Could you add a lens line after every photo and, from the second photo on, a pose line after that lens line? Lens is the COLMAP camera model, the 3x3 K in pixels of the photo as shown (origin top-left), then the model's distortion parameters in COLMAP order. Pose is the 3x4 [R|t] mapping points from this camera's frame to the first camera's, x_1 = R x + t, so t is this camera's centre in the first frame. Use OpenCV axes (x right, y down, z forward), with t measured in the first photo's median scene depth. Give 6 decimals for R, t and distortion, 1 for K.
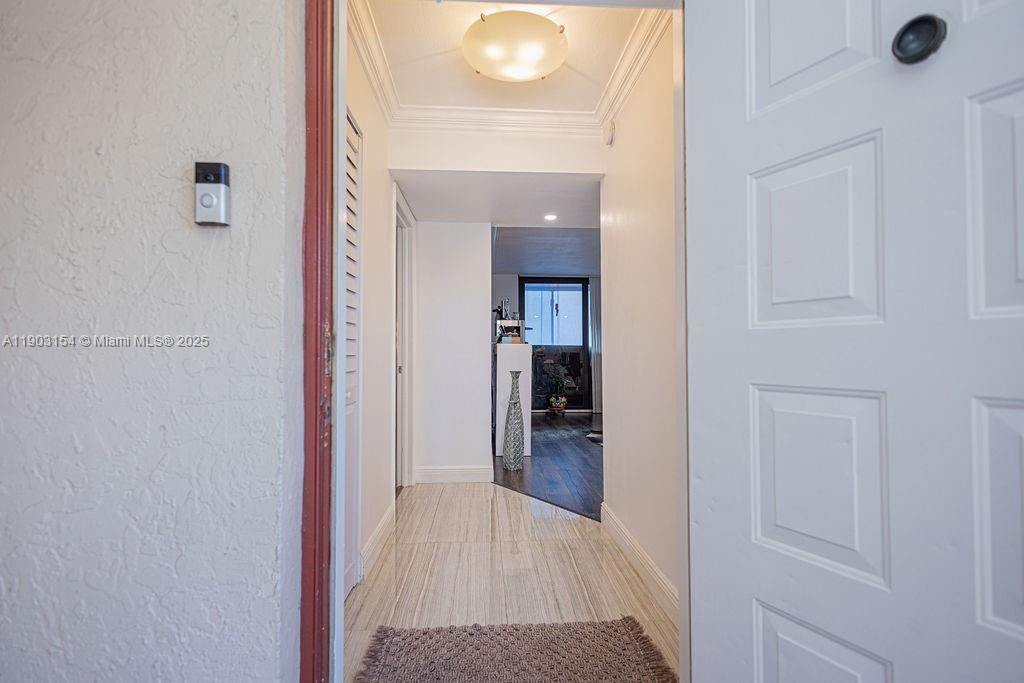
lens RADIAL K [[470.1, 0, 509.3], [0, 470.1, 342.6], [0, 0, 1]] dist [0.009140, -0.000974]
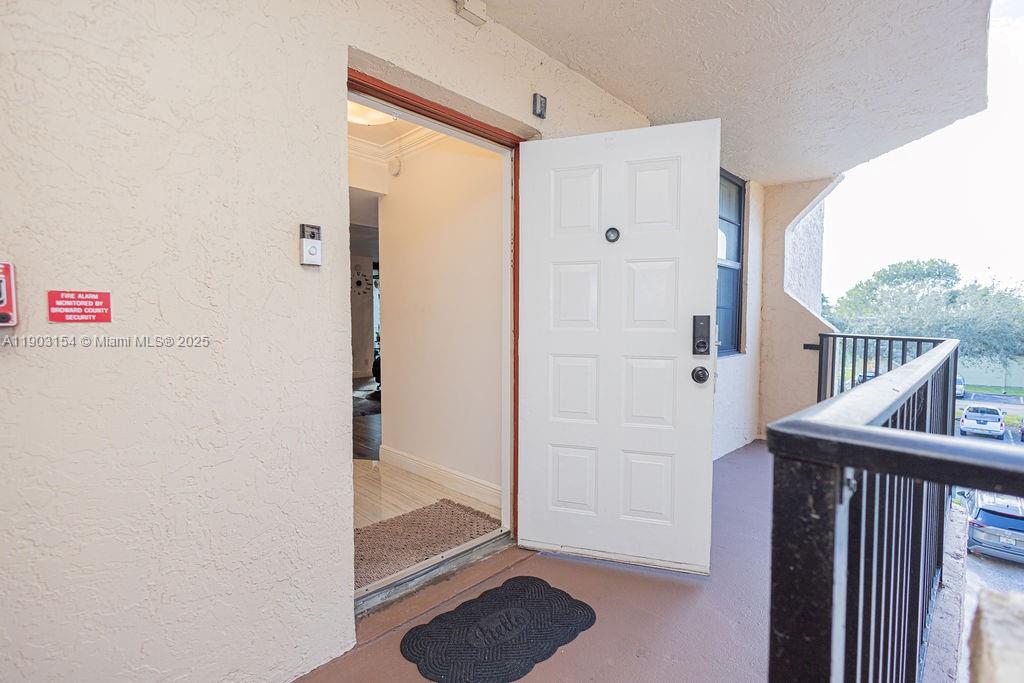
lens RADIAL K [[470.1, 0, 509.3], [0, 470.1, 342.6], [0, 0, 1]] dist [0.009140, -0.000974]
pose [[0.741636, -0.025664, 0.670311, -1.184880], [-0.020022, 0.997976, 0.060361, -0.103947], [-0.670503, -0.058187, 0.739621, -0.583954]]
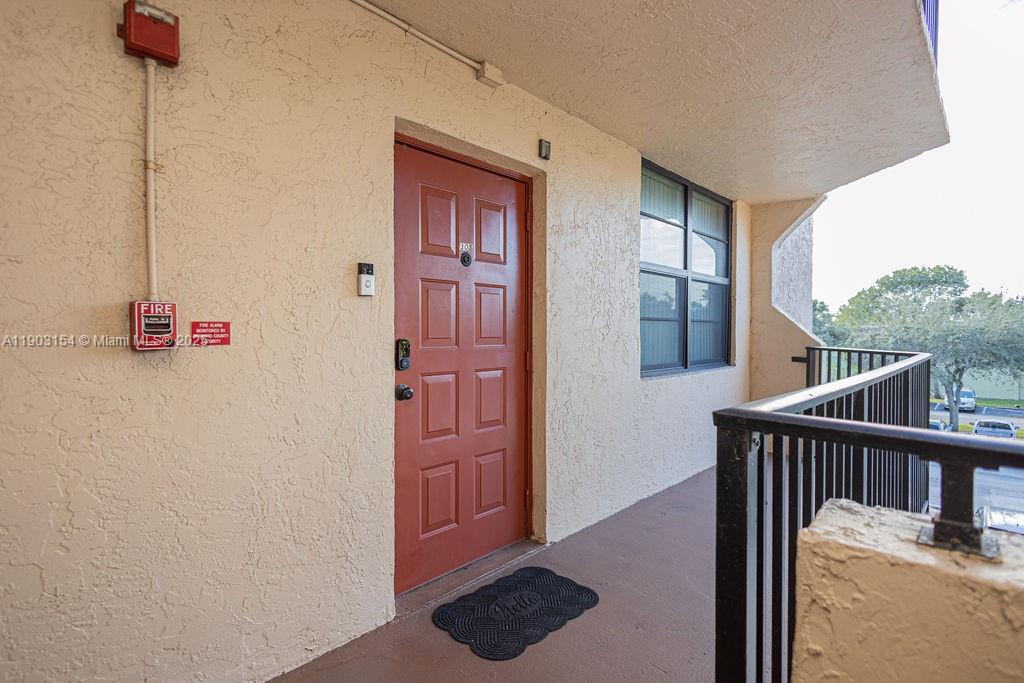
lens RADIAL K [[470.1, 0, 509.3], [0, 470.1, 342.6], [0, 0, 1]] dist [0.009140, -0.000974]
pose [[0.732217, -0.008253, 0.681021, -1.491668], [-0.018744, 0.999304, 0.032264, -0.134836], [-0.680813, -0.036389, 0.731553, -0.767987]]
